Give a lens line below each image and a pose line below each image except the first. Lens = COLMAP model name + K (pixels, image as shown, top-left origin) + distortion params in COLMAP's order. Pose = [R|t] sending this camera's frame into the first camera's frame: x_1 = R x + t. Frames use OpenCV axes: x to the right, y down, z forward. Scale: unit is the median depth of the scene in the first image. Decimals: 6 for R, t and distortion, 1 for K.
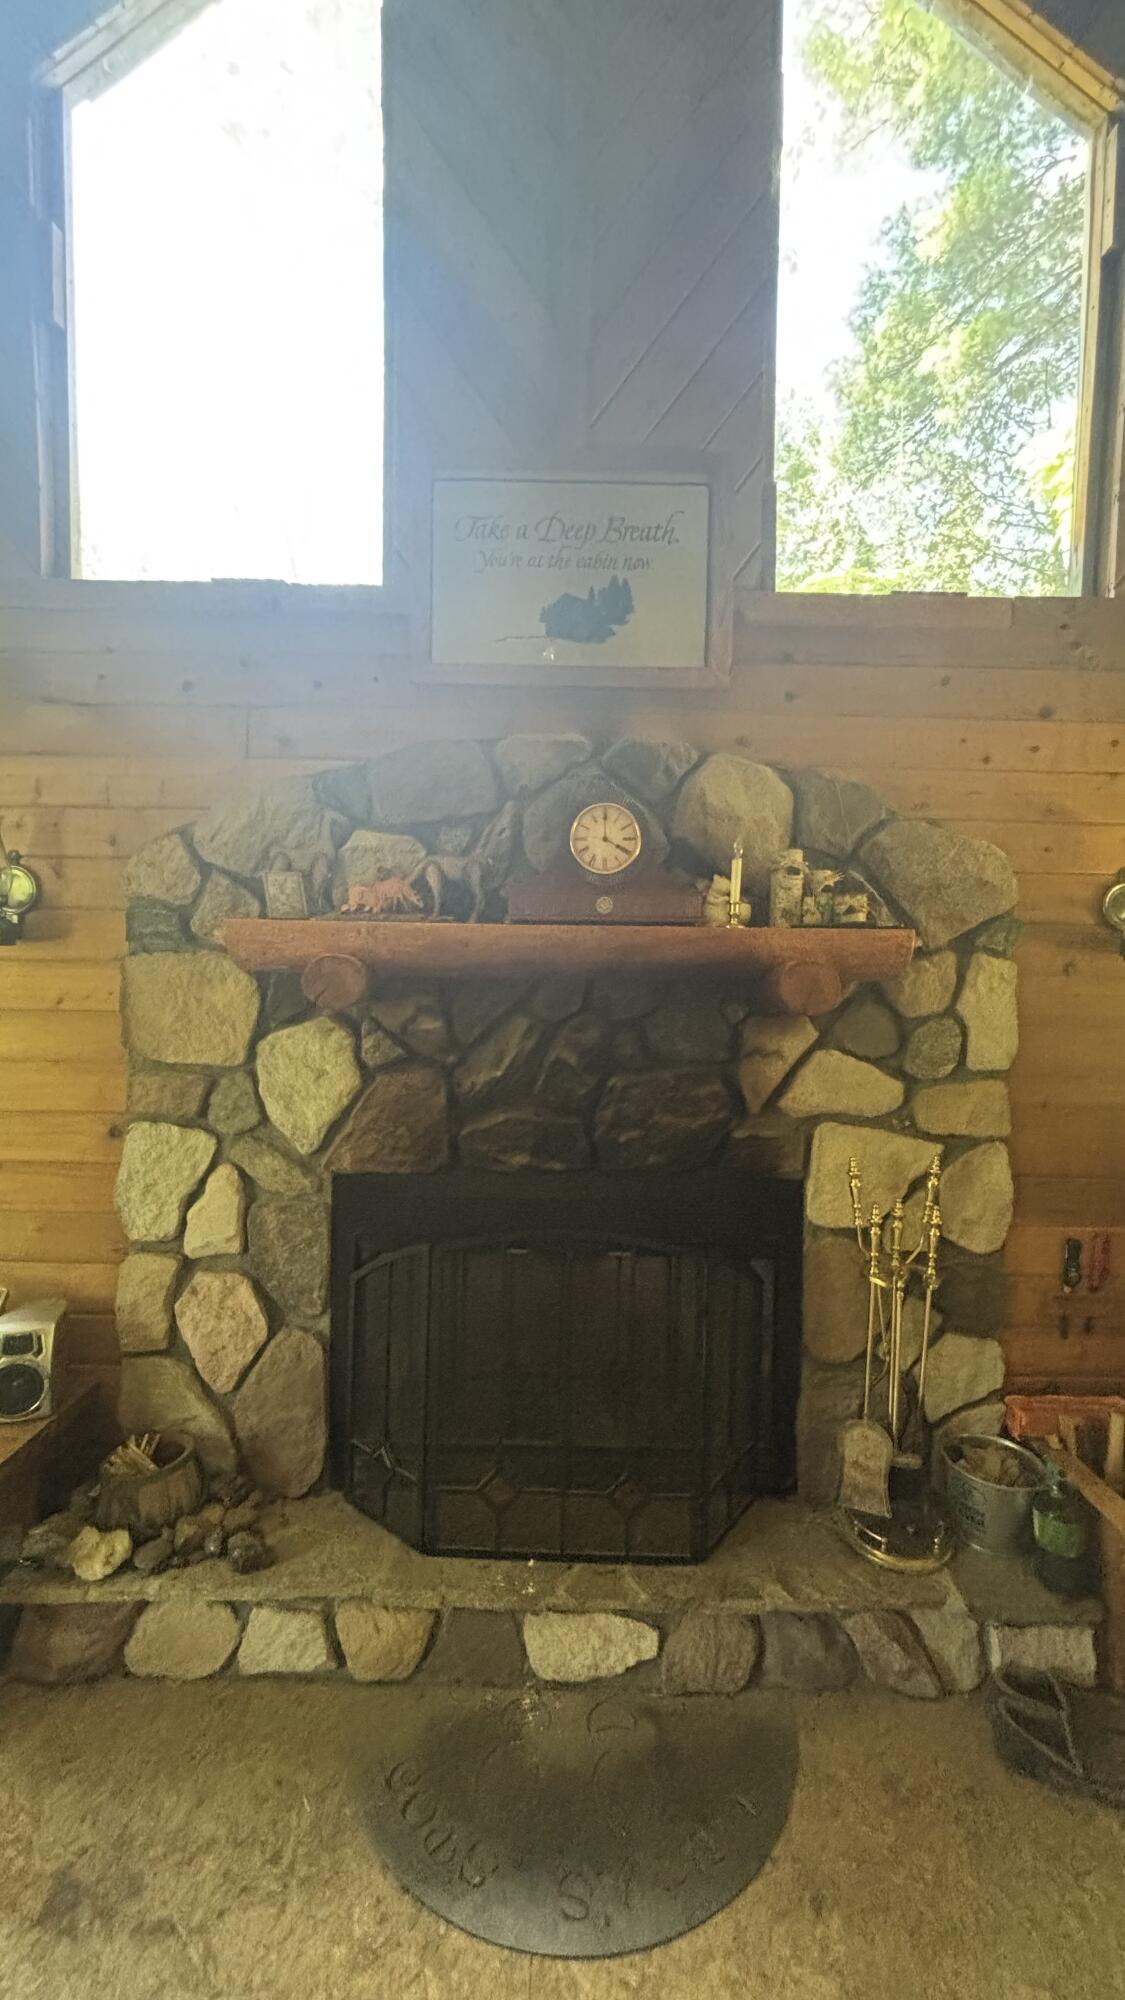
lens RADIAL K [[810.0, 0, 560.1], [0, 810.0, 999.0], [0, 0, 1]] dist [-0.013000, 0.001919]
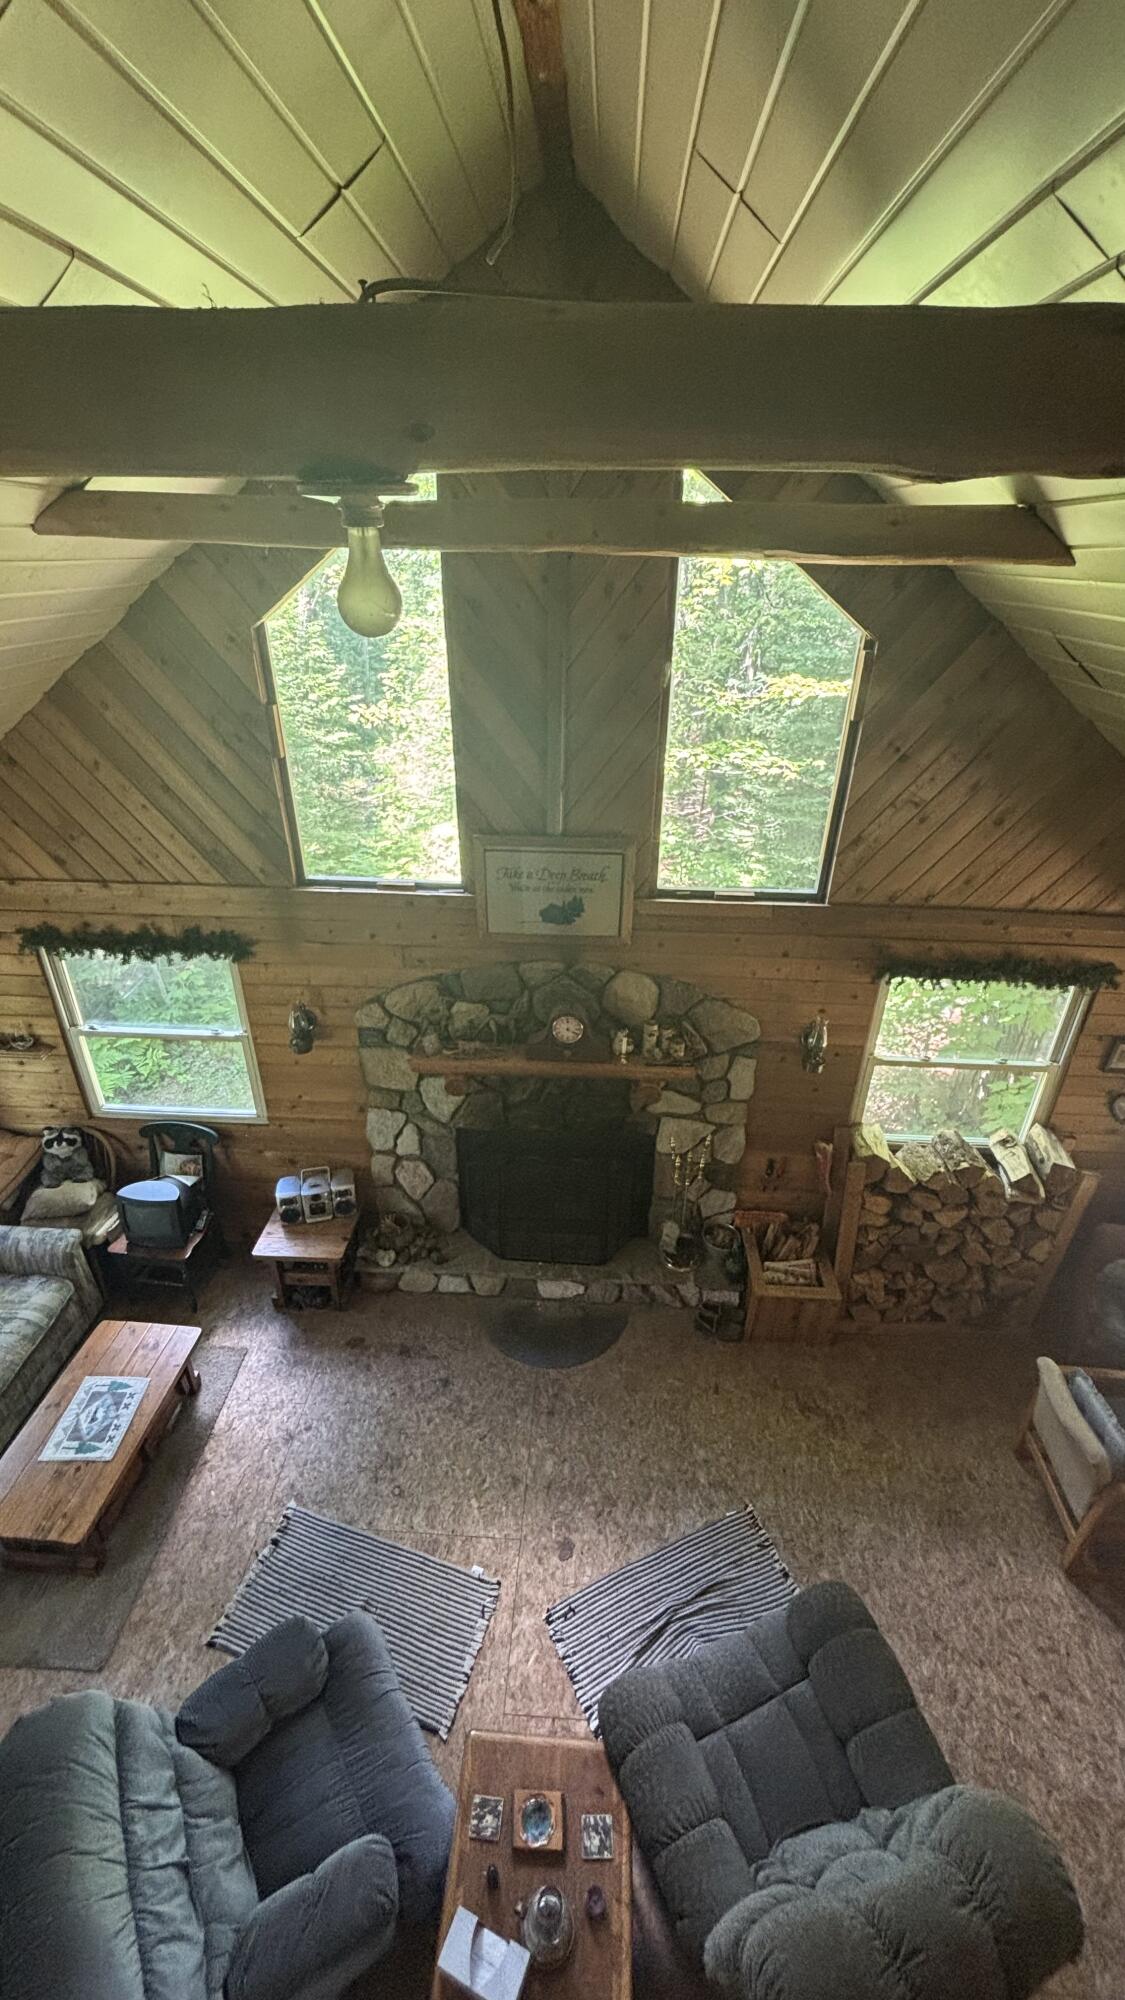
lens RADIAL K [[810.0, 0, 561.4], [0, 810.0, 1001.3], [0, 0, 1]] dist [-0.013000, 0.001919]
pose [[0.998685, 0.018951, -0.047639, 0.133921], [0.004430, 0.893810, 0.448425, -1.188911], [0.051078, -0.448046, 0.892550, -0.940478]]
